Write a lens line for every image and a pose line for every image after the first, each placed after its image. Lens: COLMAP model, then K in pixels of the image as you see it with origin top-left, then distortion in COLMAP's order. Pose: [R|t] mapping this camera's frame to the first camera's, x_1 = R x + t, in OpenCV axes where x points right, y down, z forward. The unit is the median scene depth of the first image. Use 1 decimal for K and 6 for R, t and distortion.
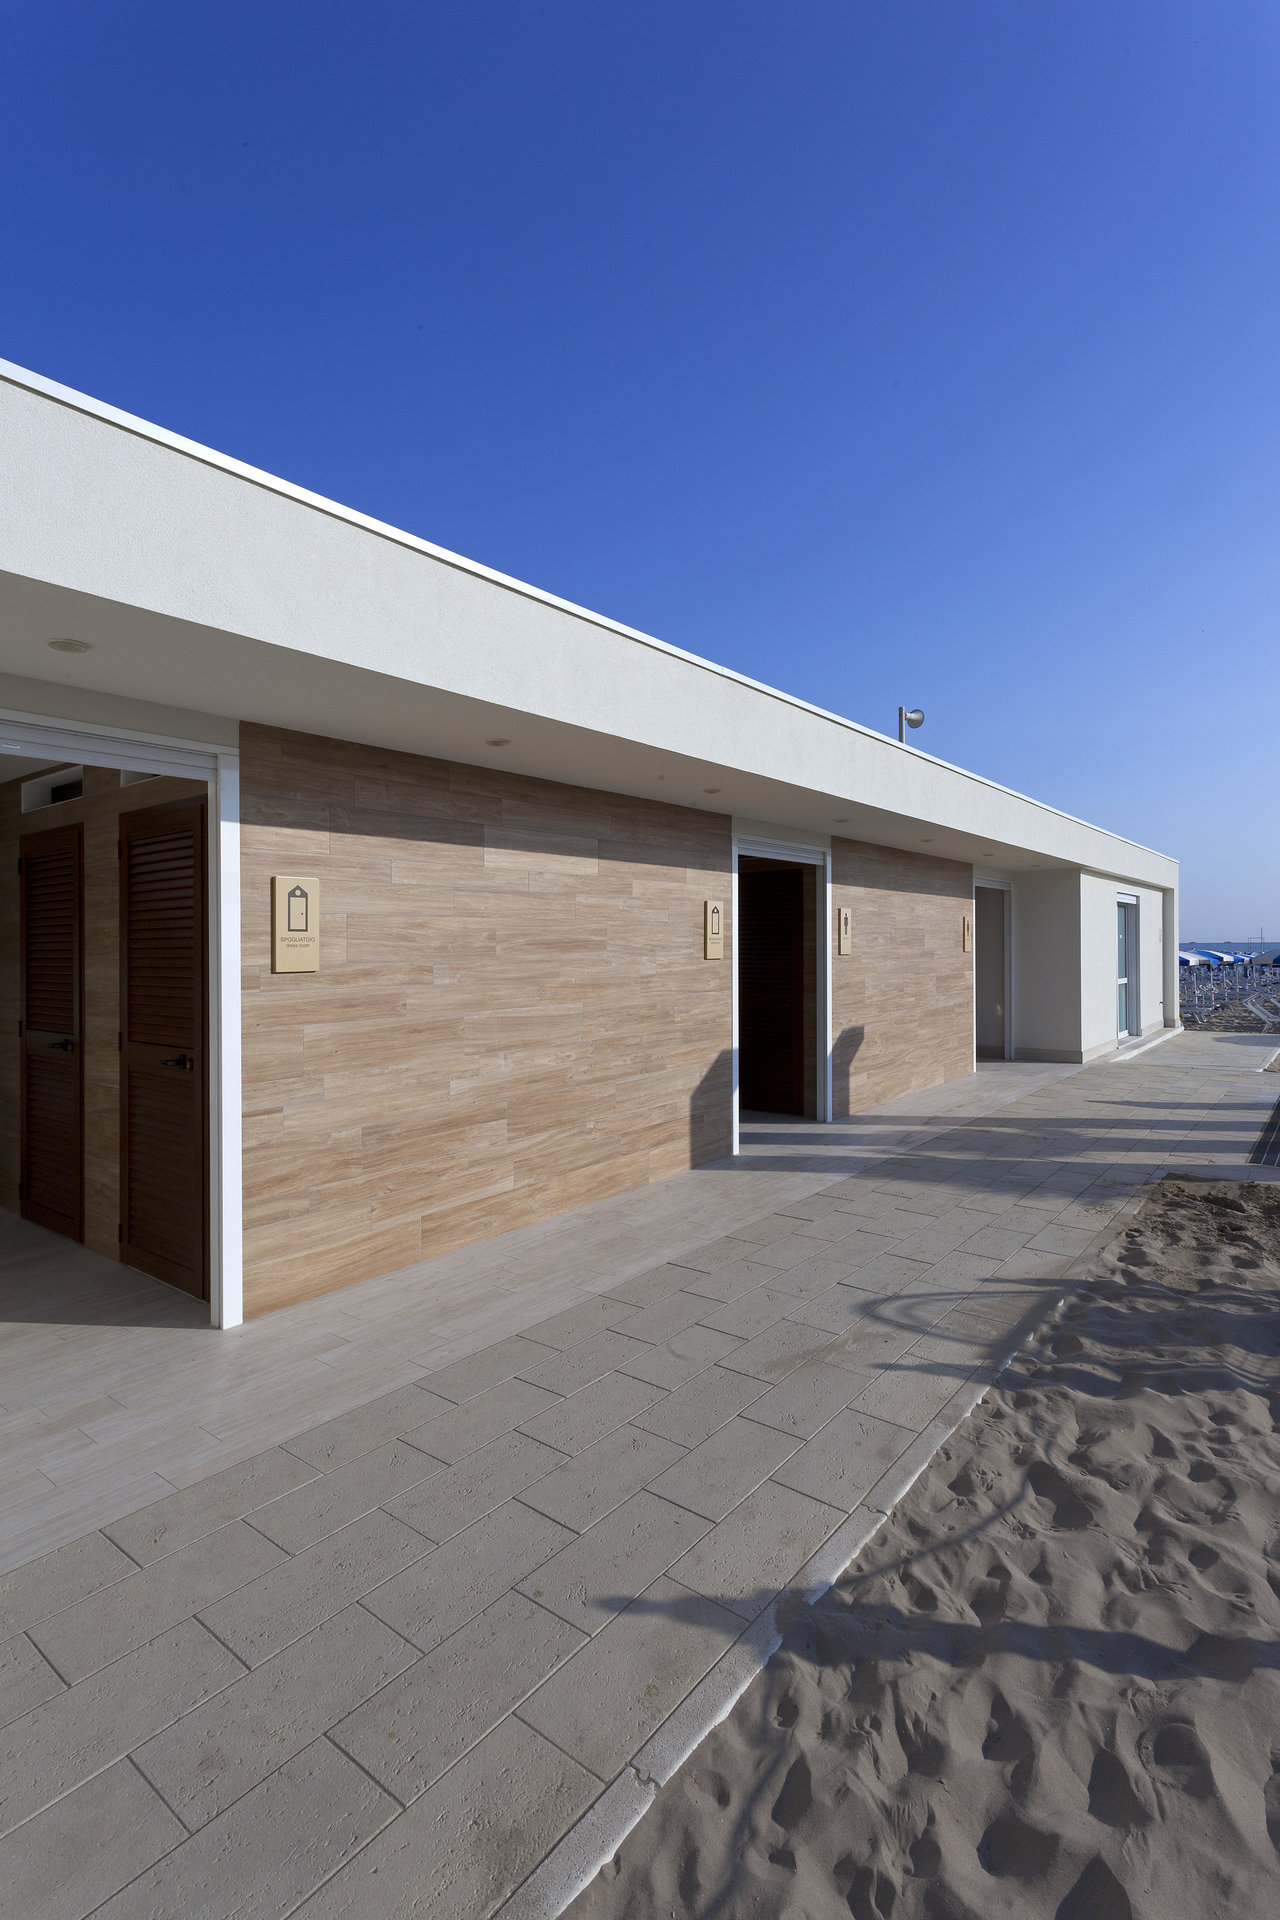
lens RADIAL K [[928.0, 0, 639.3], [0, 928.0, 952.3], [0, 0, 1]] dist [0.002914, 0.000714]
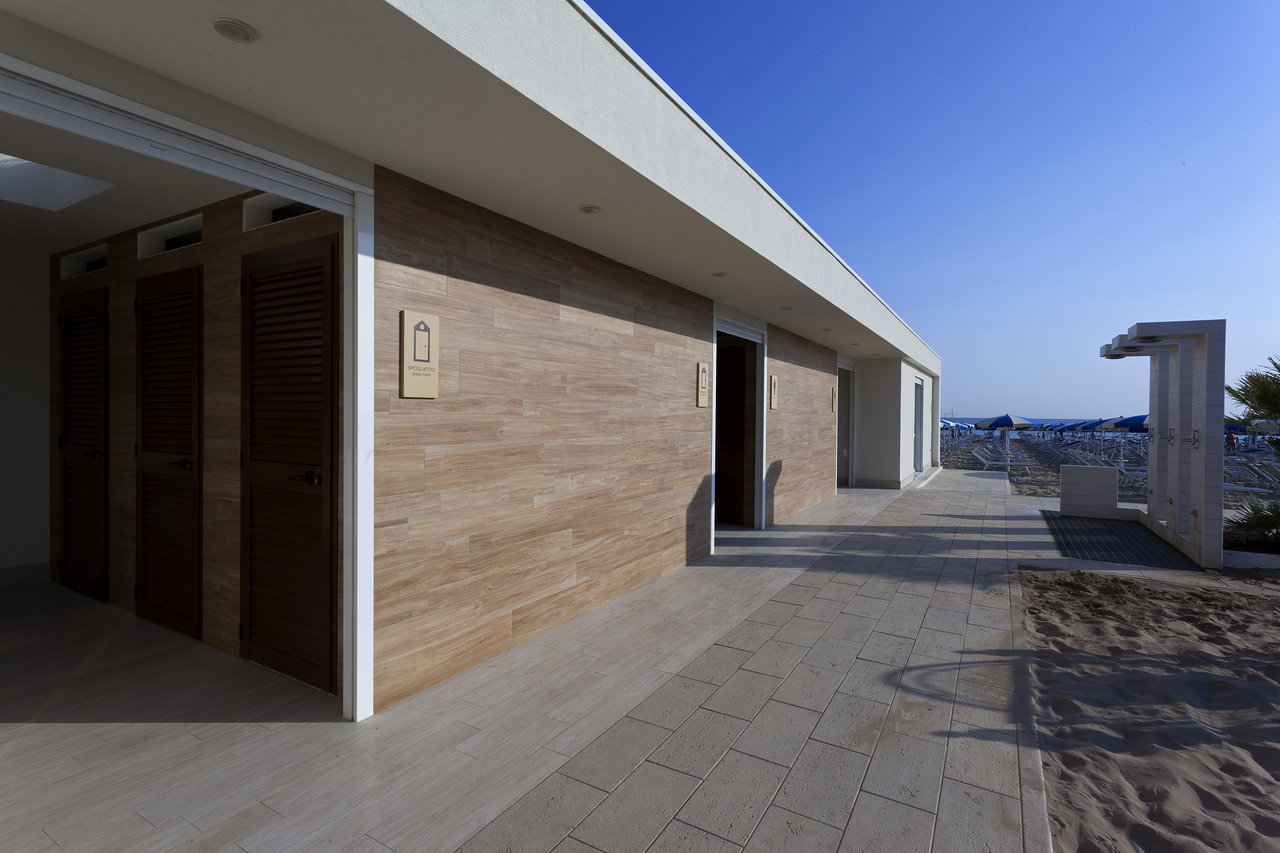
lens RADIAL K [[618.7, 0, 636.7], [0, 618.7, 428.2], [0, 0, 1]] dist [0.002914, 0.000714]
pose [[0.991943, 0.017367, 0.125492, -0.175885], [-0.019767, 0.999644, 0.017903, 0.033784], [-0.125137, -0.020239, 0.991933, 0.196416]]
